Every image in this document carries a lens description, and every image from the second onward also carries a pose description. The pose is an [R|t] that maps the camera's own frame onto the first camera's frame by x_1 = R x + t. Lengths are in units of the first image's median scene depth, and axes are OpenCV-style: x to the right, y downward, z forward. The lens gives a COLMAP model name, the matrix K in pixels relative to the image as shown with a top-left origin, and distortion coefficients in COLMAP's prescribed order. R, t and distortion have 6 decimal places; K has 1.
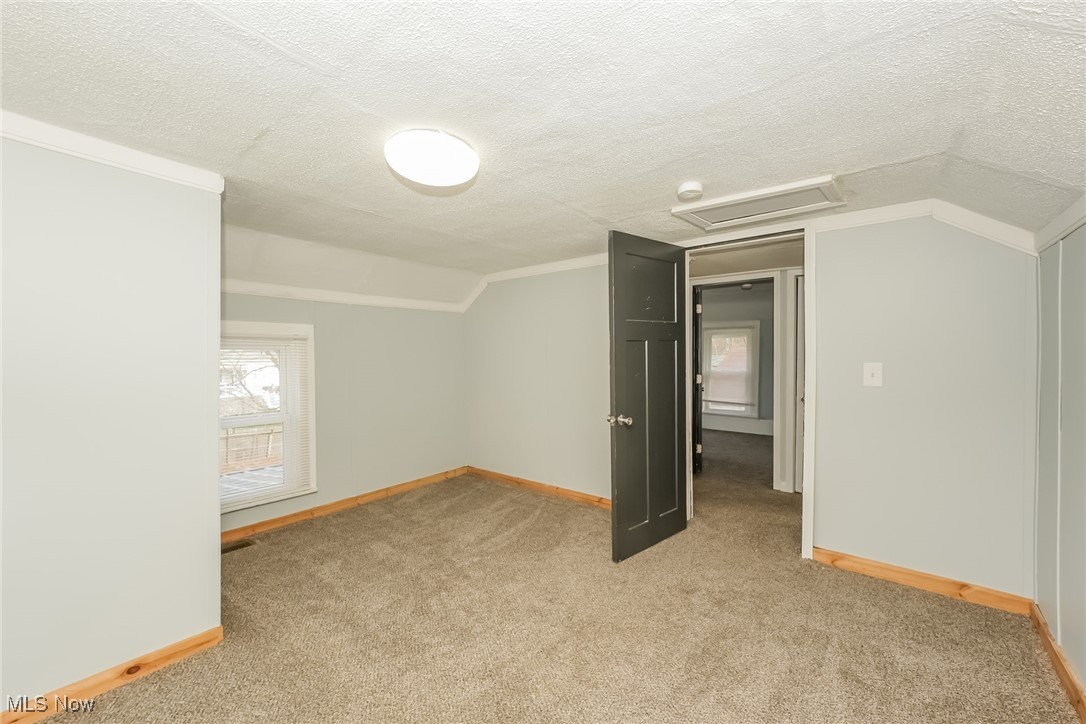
lens RADIAL K [[440.5, 0, 535.4], [0, 440.5, 360.7], [0, 0, 1]] dist [-0.000639, 0.000189]
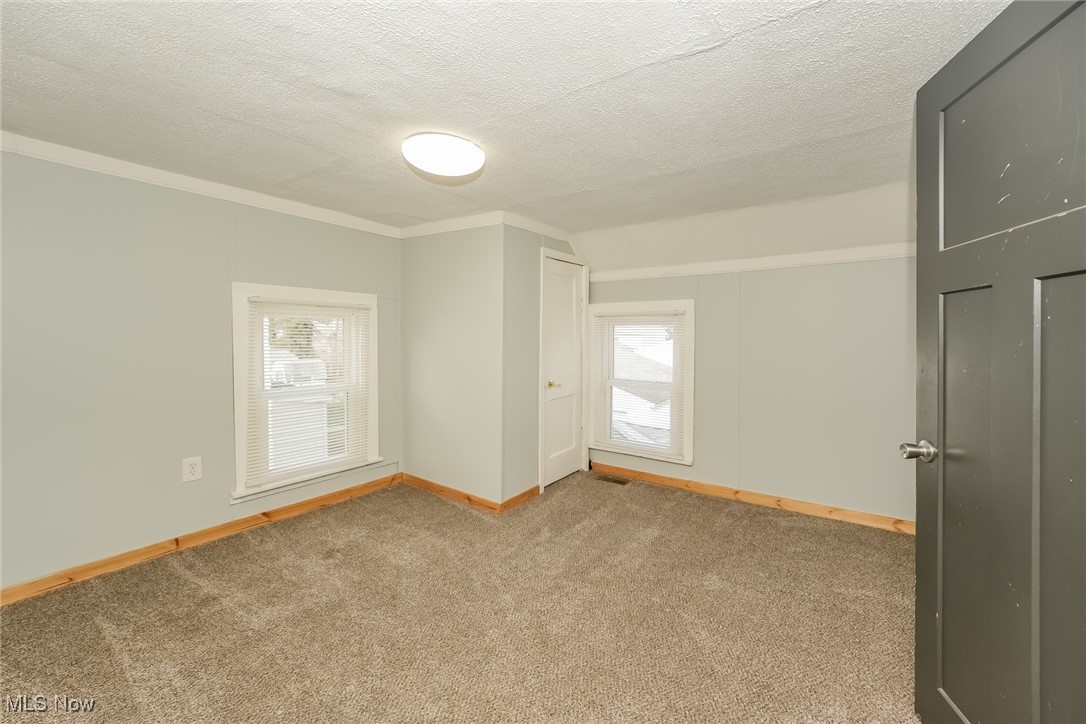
lens RADIAL K [[445.3, 0, 558.5], [0, 445.3, 347.3], [0, 0, 1]] dist [-0.001360, -0.000055]
pose [[0.069130, 0.038808, -0.996853, 0.492008], [-0.012026, 0.999203, 0.038066, -0.007871], [0.997535, 0.009356, 0.069541, 0.635509]]
